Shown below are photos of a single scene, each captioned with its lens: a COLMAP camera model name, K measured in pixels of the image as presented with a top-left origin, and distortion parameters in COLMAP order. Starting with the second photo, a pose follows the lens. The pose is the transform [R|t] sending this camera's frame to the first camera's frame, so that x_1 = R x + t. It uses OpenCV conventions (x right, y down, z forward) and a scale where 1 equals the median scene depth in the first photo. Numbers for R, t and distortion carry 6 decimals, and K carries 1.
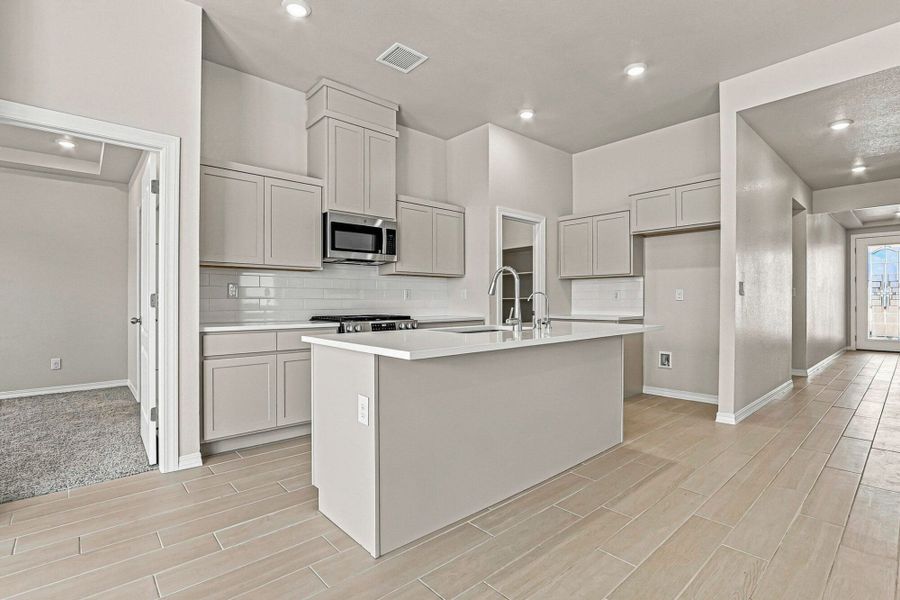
lens RADIAL K [[428.6, 0, 442.7], [0, 428.6, 300.7], [0, 0, 1]] dist [0.005560, -0.003676]
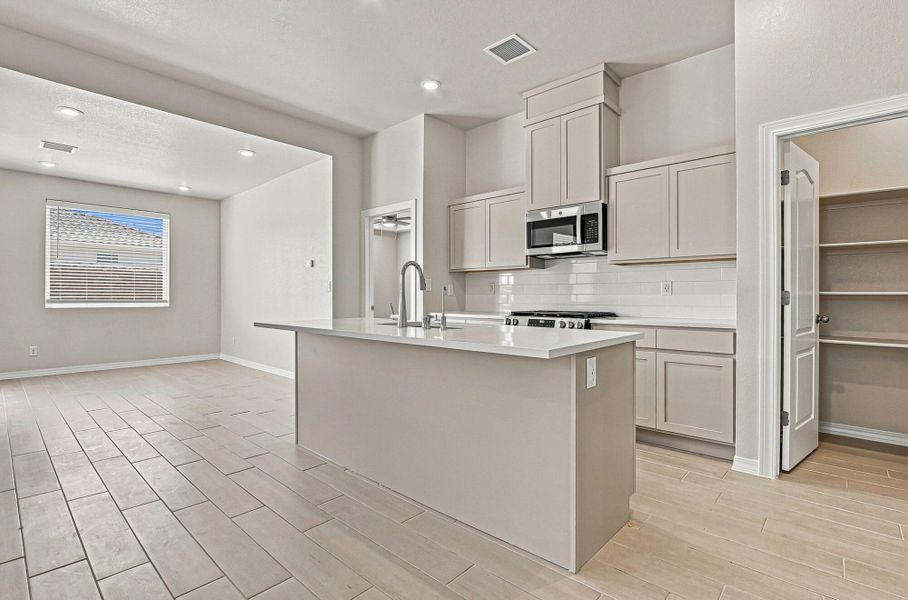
lens RADIAL K [[431.4, 0, 449.7], [0, 431.4, 296.5], [0, 0, 1]] dist [-0.006107, 0.000929]
pose [[0.118628, 0.001035, -0.992938, 0.717543], [-0.001245, 0.999999, 0.000894, 0.000784], [0.992938, 0.001130, 0.118629, 0.617739]]
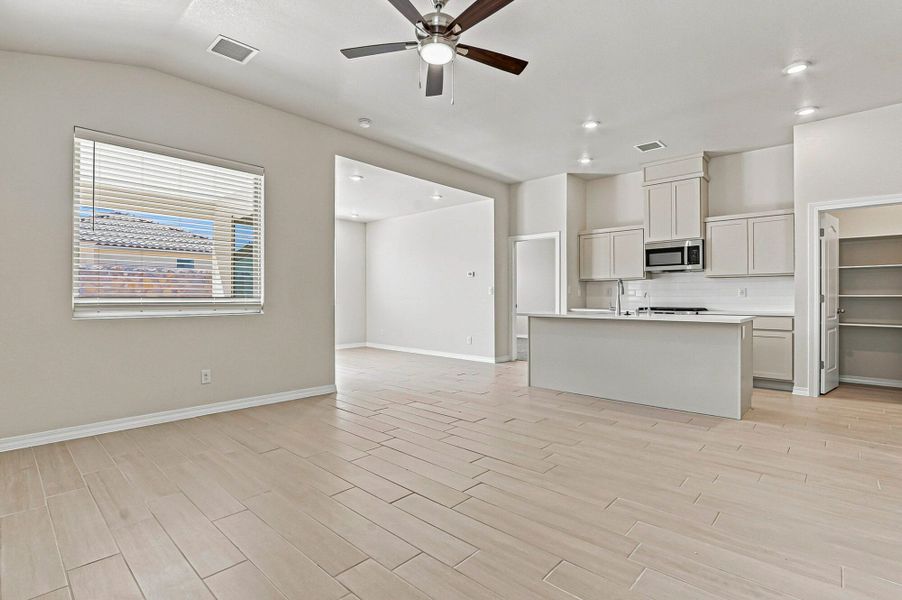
lens RADIAL K [[429.5, 0, 457.8], [0, 429.5, 298.6], [0, 0, 1]] dist [0.005560, -0.003676]
pose [[0.131778, 0.004551, -0.991269, 1.163376], [-0.000654, 0.999990, 0.004504, -0.002255], [0.991279, 0.000055, 0.131780, 0.061445]]
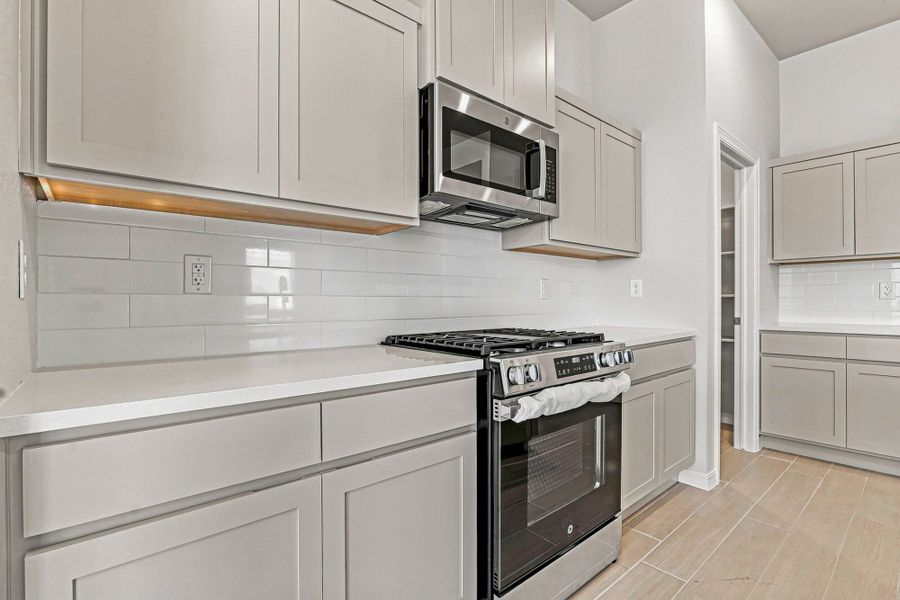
lens RADIAL K [[428.6, 0, 456.5], [0, 428.6, 301.2], [0, 0, 1]] dist [0.005560, -0.003676]
pose [[0.999969, -0.000621, 0.007907, -0.228510], [0.000590, 0.999992, 0.003930, -0.000260], [-0.007909, -0.003925, 0.999961, 0.537745]]
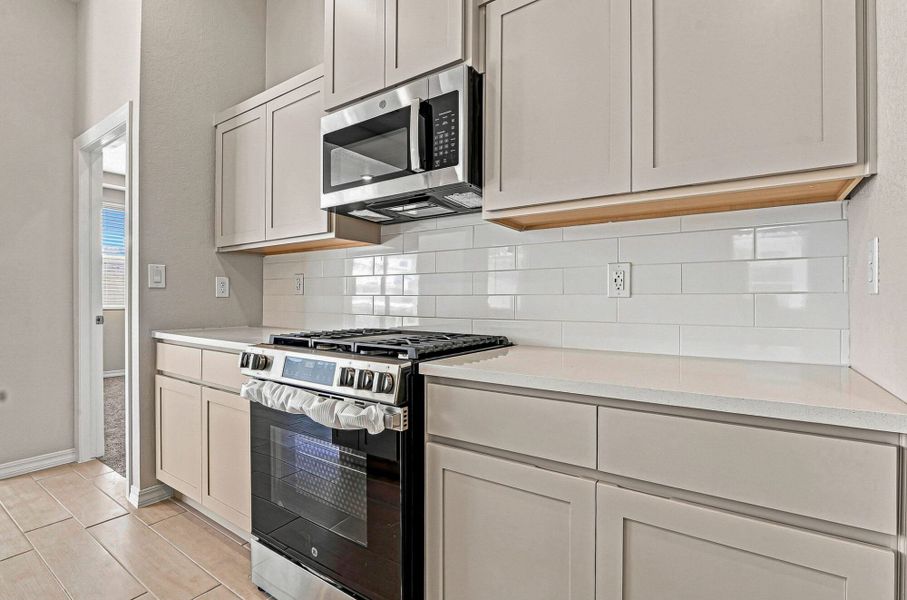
lens RADIAL K [[430.9, 0, 450.2], [0, 430.9, 301.8], [0, 0, 1]] dist [-0.006107, 0.000929]
pose [[0.241334, 0.008755, -0.970403, 0.224474], [-0.000765, 0.999961, 0.008831, -0.000369], [0.970442, -0.001389, 0.241331, 0.929020]]
